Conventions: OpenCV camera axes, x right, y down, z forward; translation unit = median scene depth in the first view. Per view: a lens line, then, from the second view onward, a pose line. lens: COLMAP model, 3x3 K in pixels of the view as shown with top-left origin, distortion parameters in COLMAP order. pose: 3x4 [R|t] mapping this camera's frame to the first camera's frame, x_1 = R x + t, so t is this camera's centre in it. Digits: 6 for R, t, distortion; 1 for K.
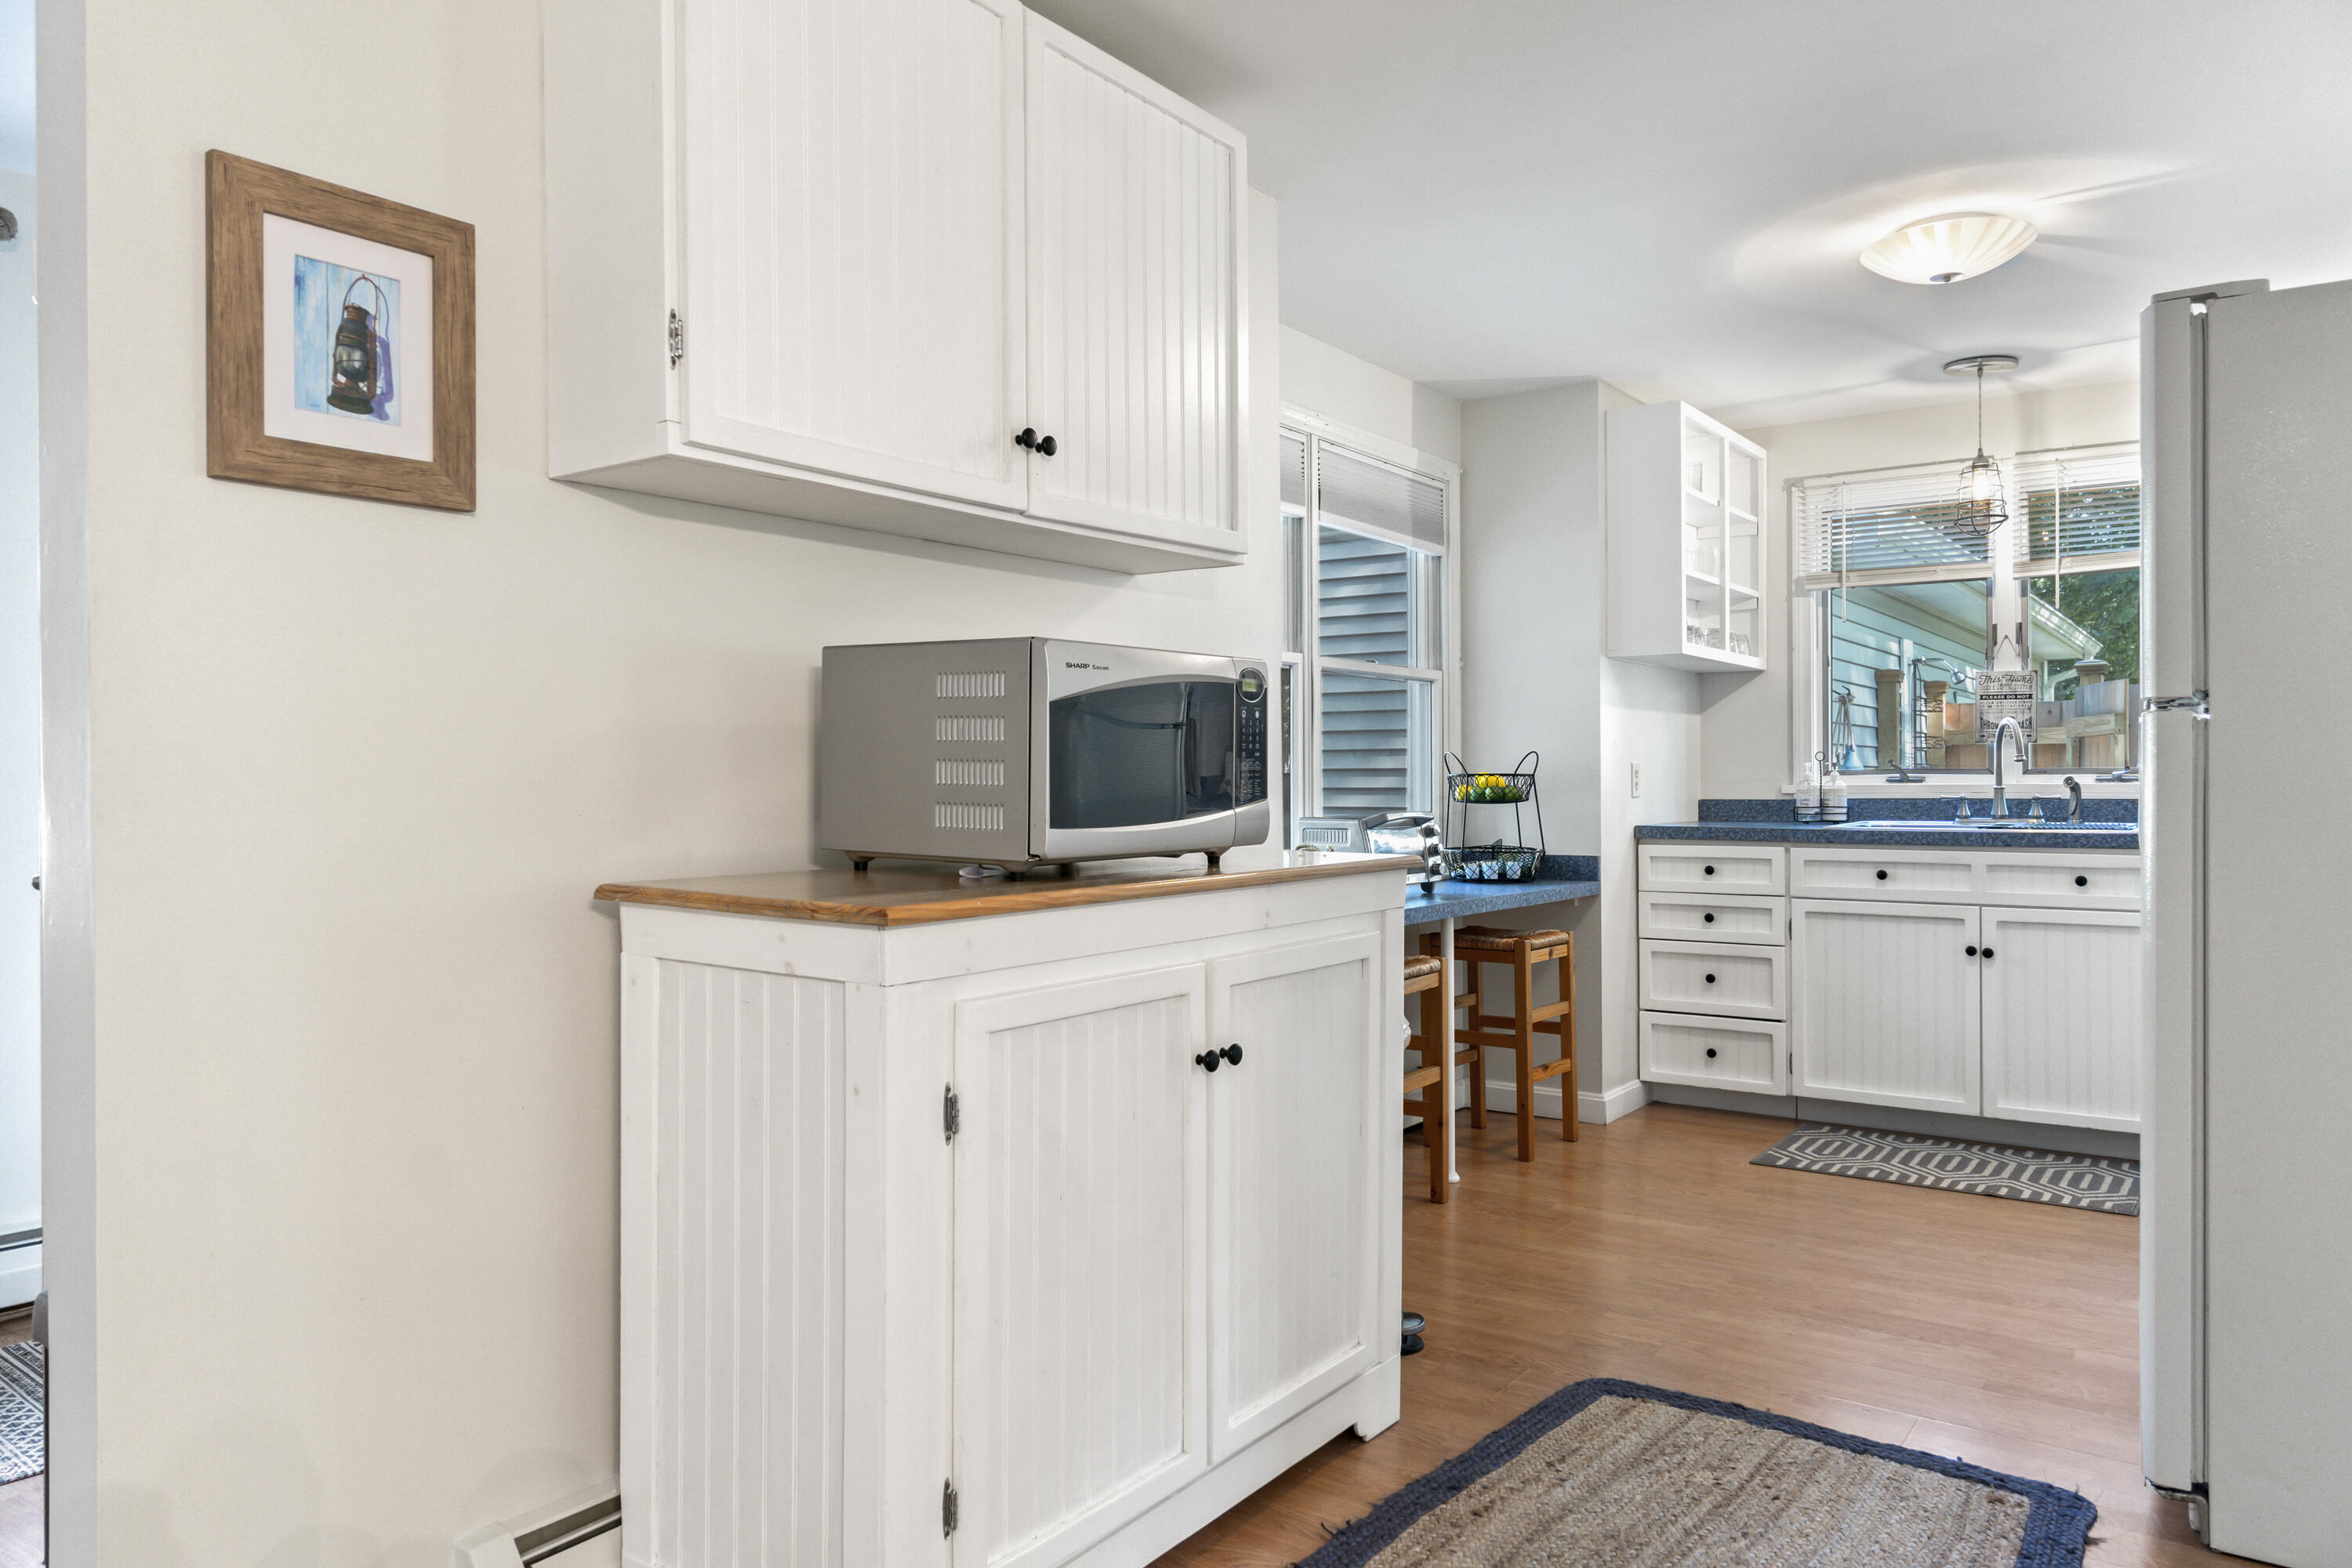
lens RADIAL K [[1603.4, 0, 1169.4], [0, 1603.4, 773.3], [0, 0, 1]] dist [-0.001428, -0.000253]
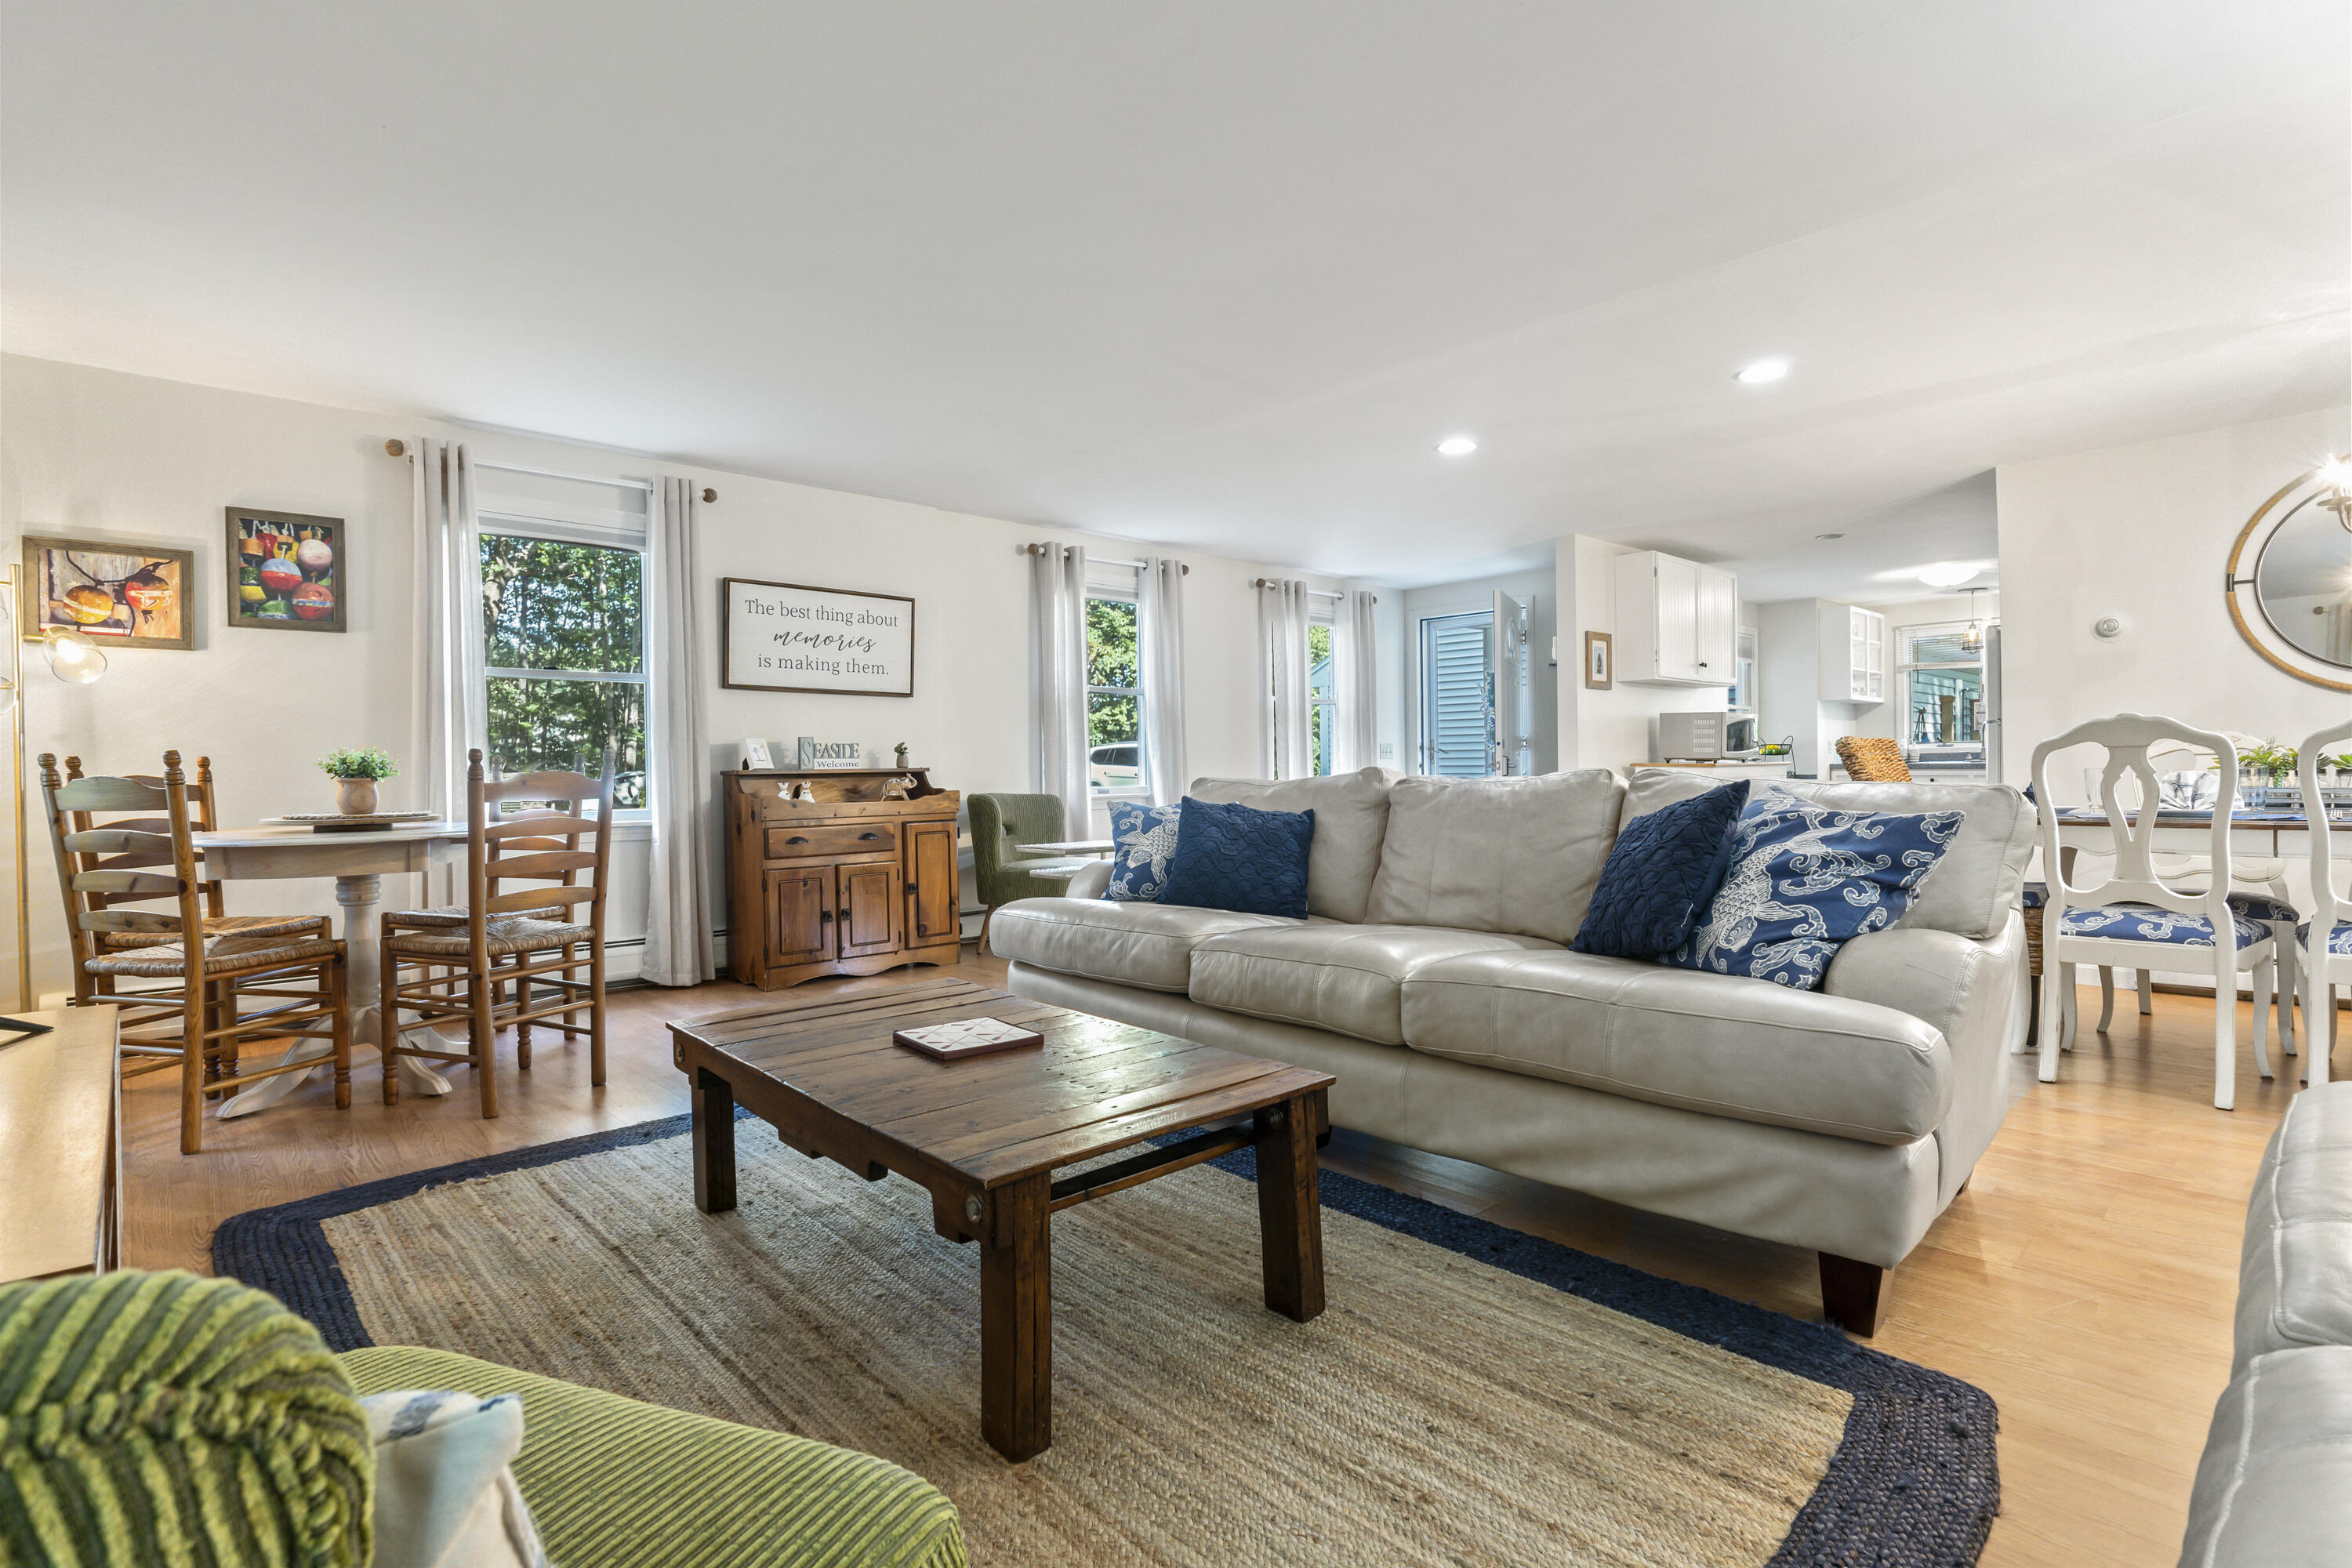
lens RADIAL K [[1129.6, 0, 1173.7], [0, 1129.6, 772.9], [0, 0, 1]] dist [0.001608, 0.000112]
pose [[0.980439, -0.005000, -0.196761, -0.412905], [0.007524, 0.999899, 0.012084, 0.017523], [0.196681, -0.013328, 0.980377, -1.061691]]
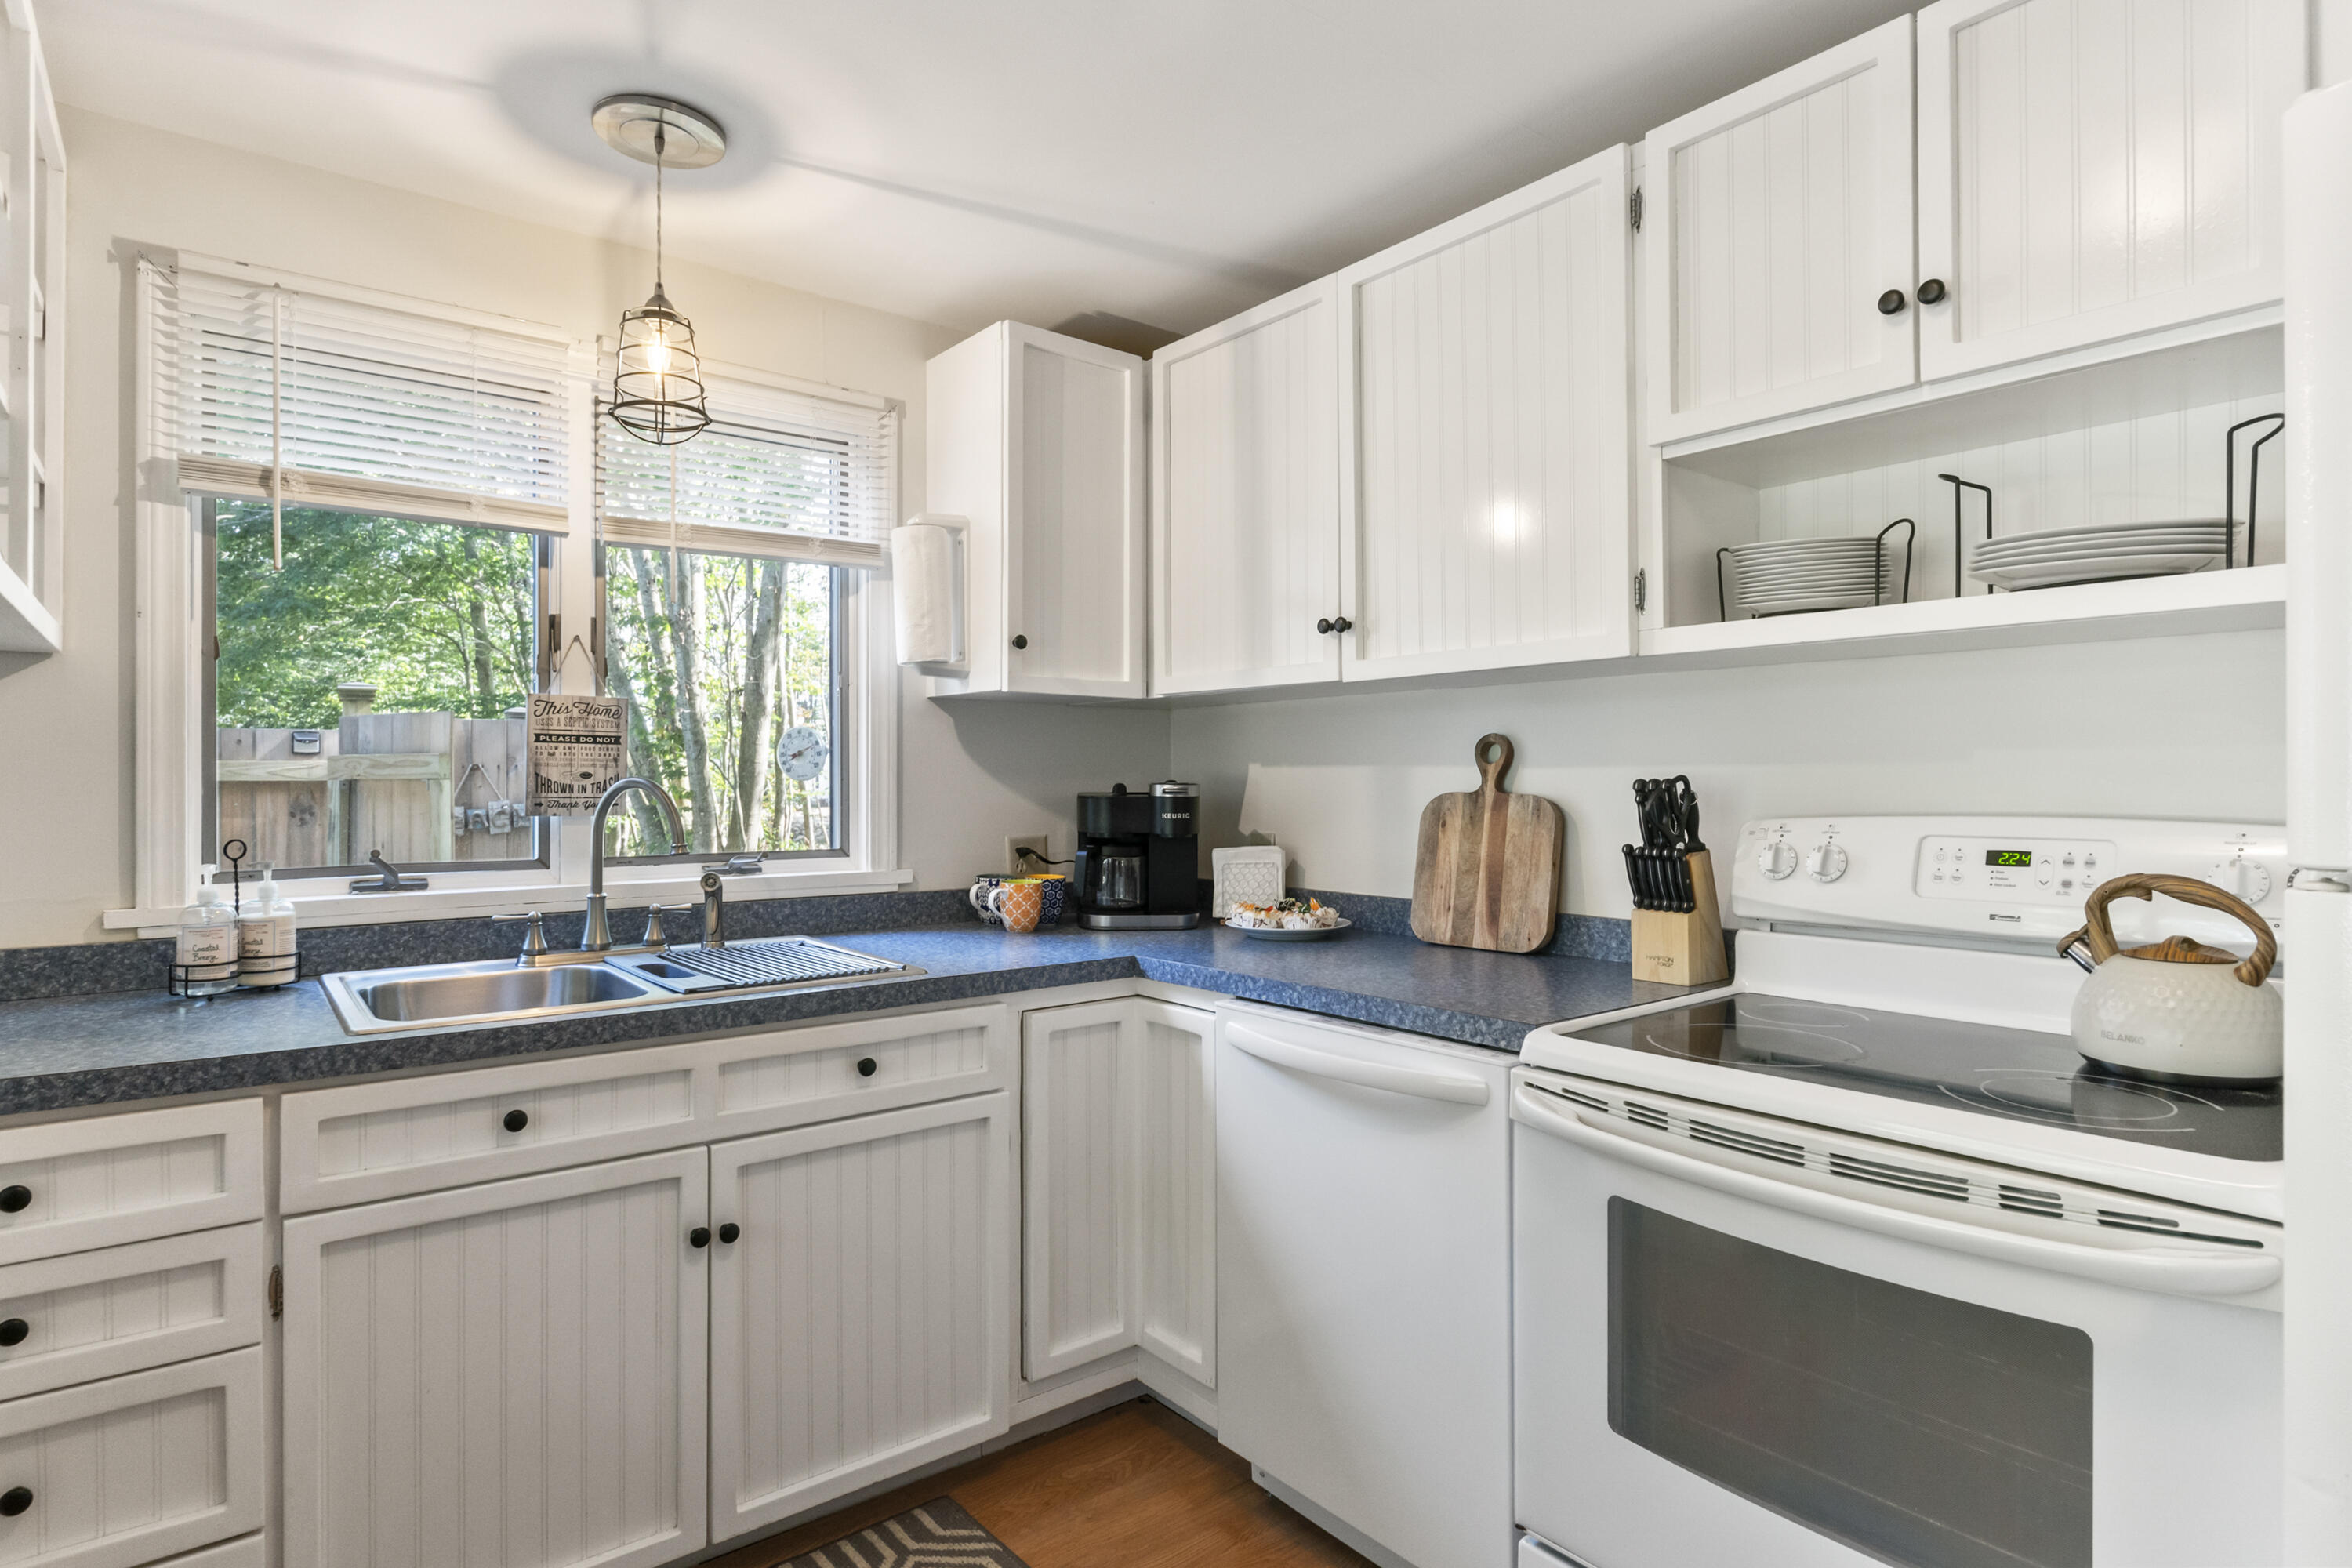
lens RADIAL K [[1235.6, 0, 1172.1], [0, 1235.6, 780.8], [0, 0, 1]] dist [-0.004630, -0.000022]
pose [[0.280932, 0.003072, 0.959723, 0.148880], [-0.002276, 0.999994, -0.002535, -0.032531], [-0.959725, -0.001472, 0.280937, 0.683664]]
